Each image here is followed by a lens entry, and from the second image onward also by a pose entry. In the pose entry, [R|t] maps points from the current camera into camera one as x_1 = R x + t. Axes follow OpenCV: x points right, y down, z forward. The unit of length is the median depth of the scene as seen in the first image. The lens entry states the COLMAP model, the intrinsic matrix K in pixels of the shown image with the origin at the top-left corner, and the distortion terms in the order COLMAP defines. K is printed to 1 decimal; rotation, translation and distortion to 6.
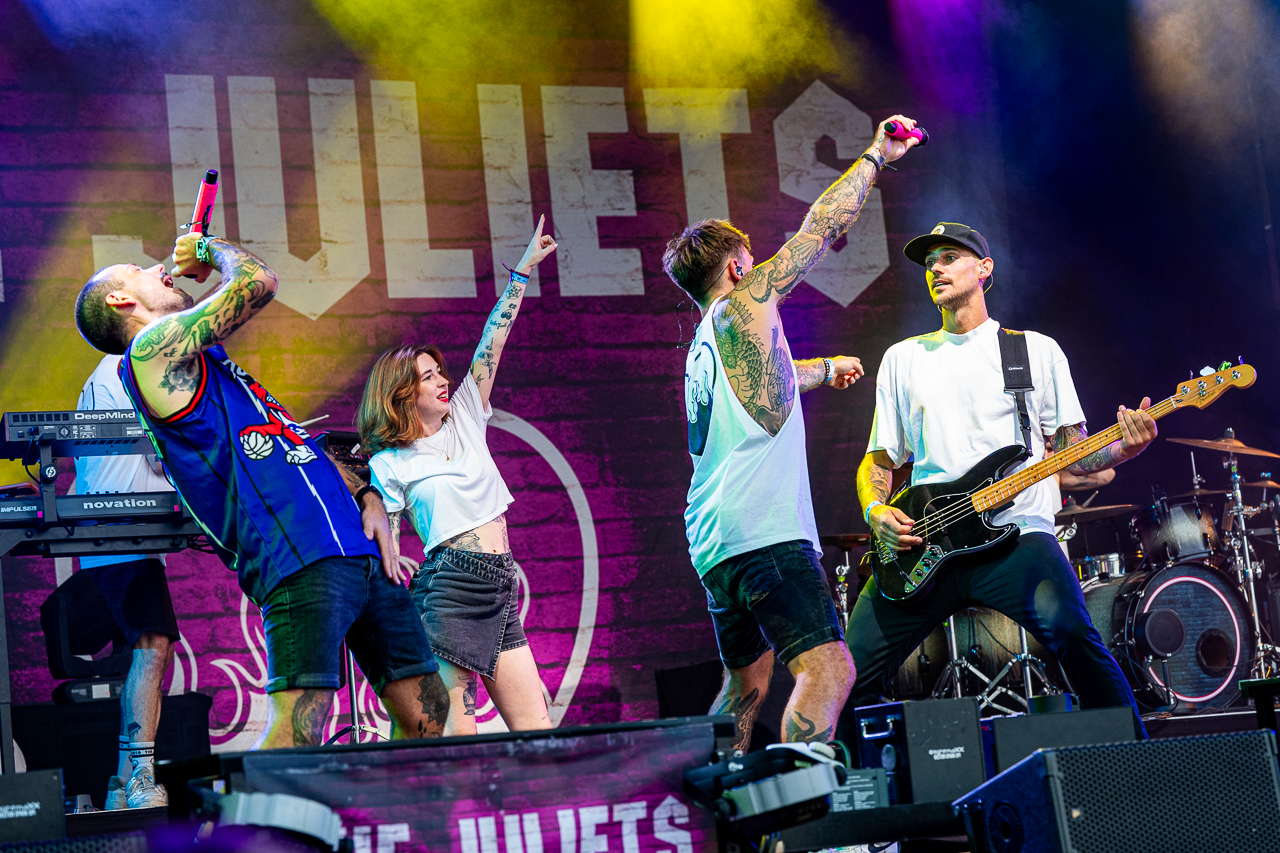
lens RADIAL K [[2994.6, 0, 644.1], [0, 2994.6, 367.9], [0, 0, 1]] dist [0.048331, -0.551941]
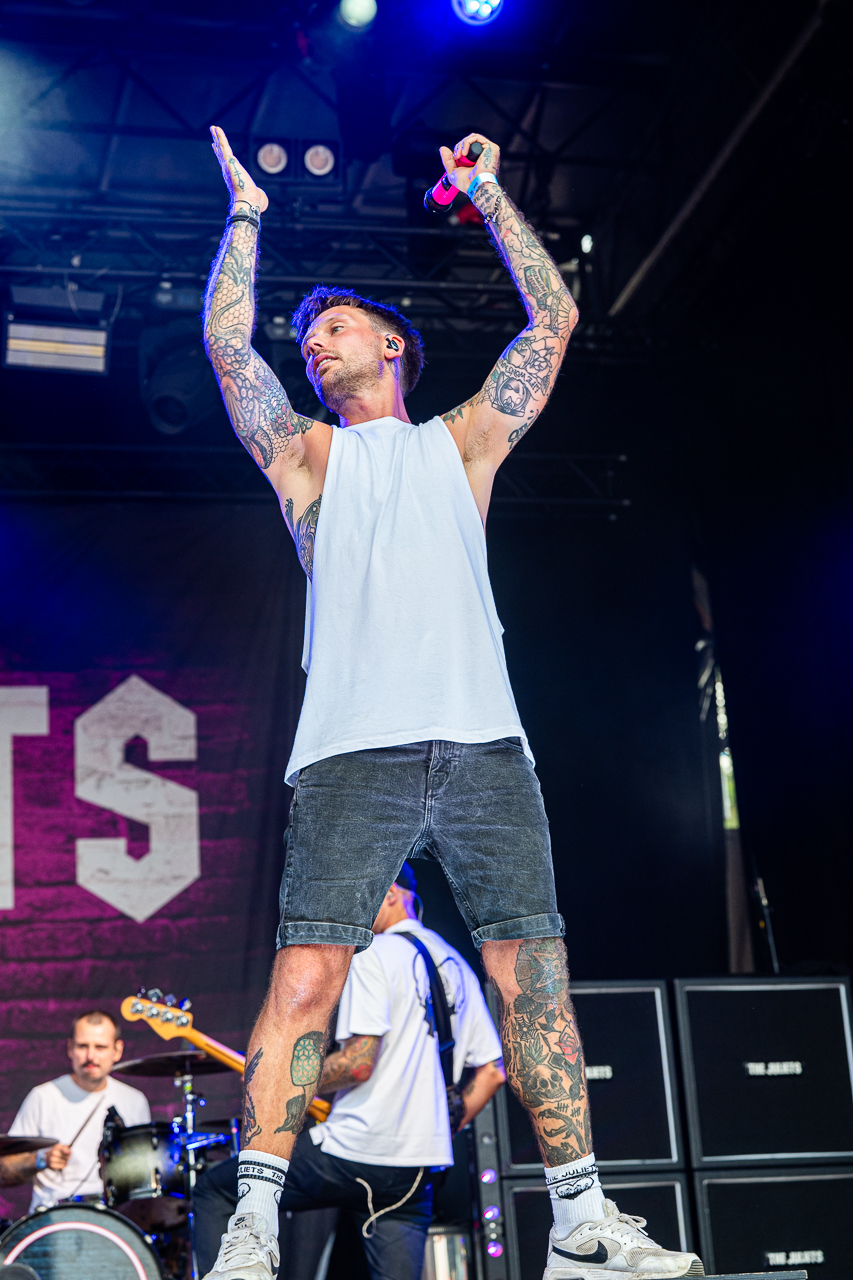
lens RADIAL K [[2558.9, 0, 471.7], [0, 2558.9, 602.6], [0, 0, 1]] dist [-0.050652, 0.111546]
pose [[0.976441, -0.043780, -0.211296, 0.356207], [0.007922, 0.985814, -0.167652, 0.016874], [0.215638, 0.162028, 0.962937, 0.270713]]
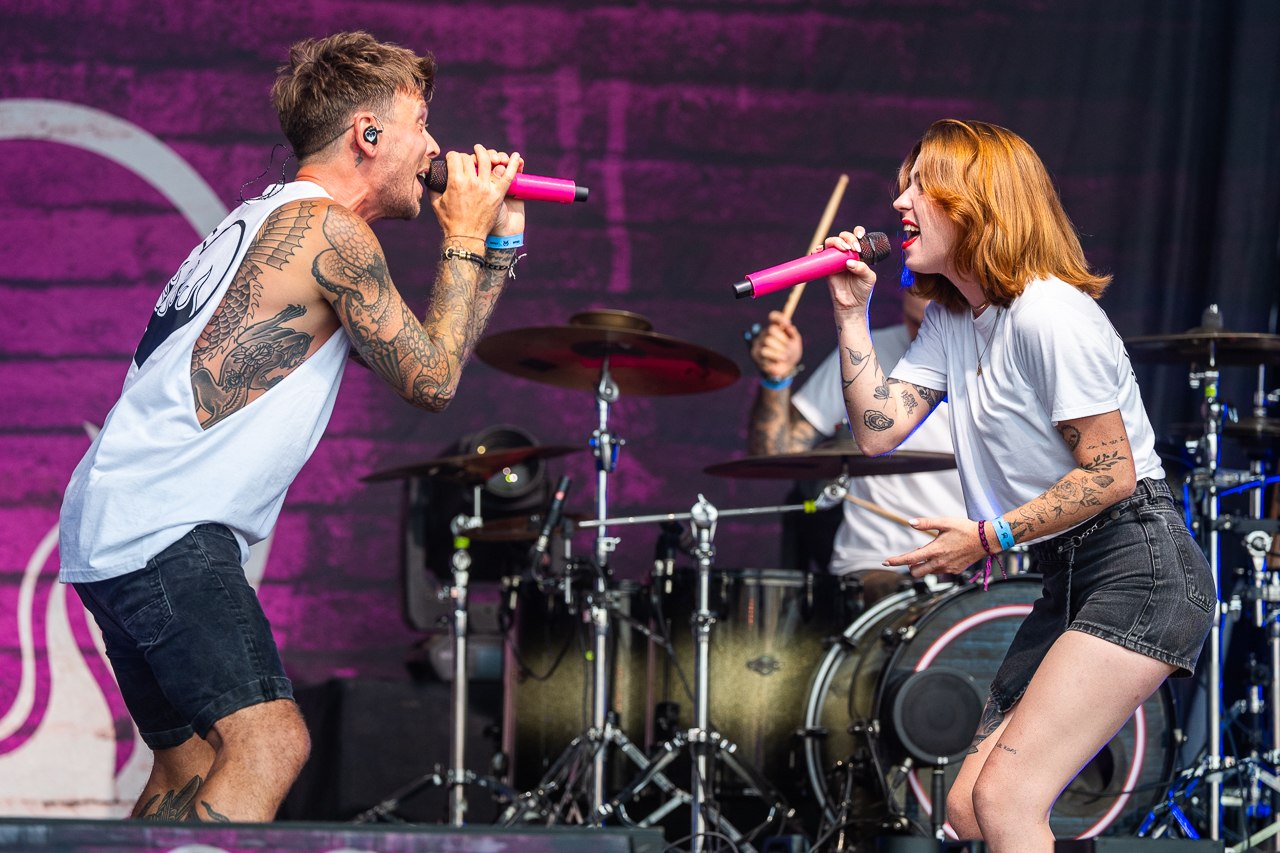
lens RADIAL K [[8400.4, 0, 640.0], [0, 8400.4, 426.5], [0, 0, 1]] dist [-0.650075, -12.609025]
pose [[0.966450, 0.090575, -0.240355, 0.362453], [-0.069660, 0.993118, 0.094149, -0.068425], [0.247229, -0.074247, 0.966108, -0.274539]]
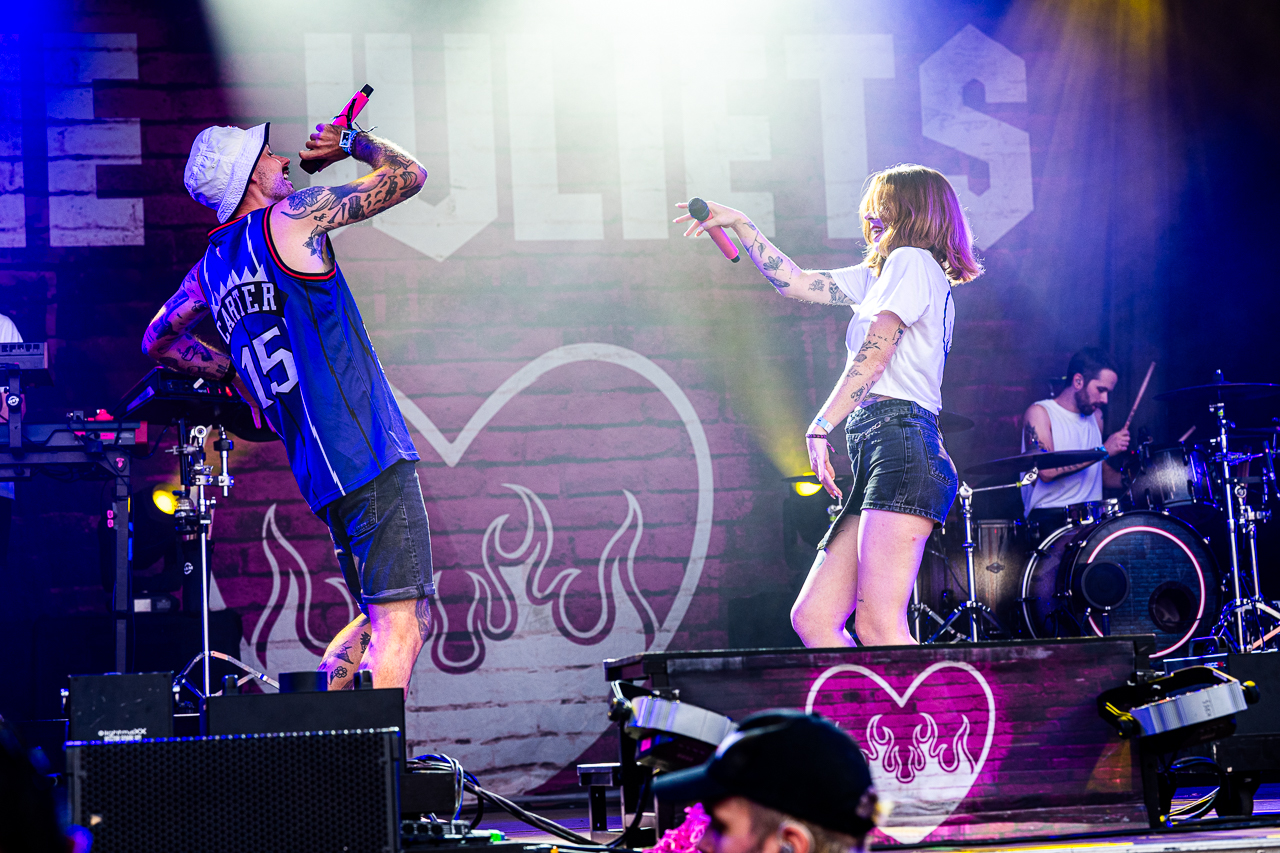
lens RADIAL K [[2558.9, 0, 640.0], [0, 2558.9, 426.5], [0, 0, 1]] dist [-0.050652, 0.111546]
pose [[0.963058, 0.015898, -0.268825, 0.199901], [-0.004002, 0.998991, 0.044742, 0.001533], [0.269265, -0.042013, 0.962149, 0.142902]]
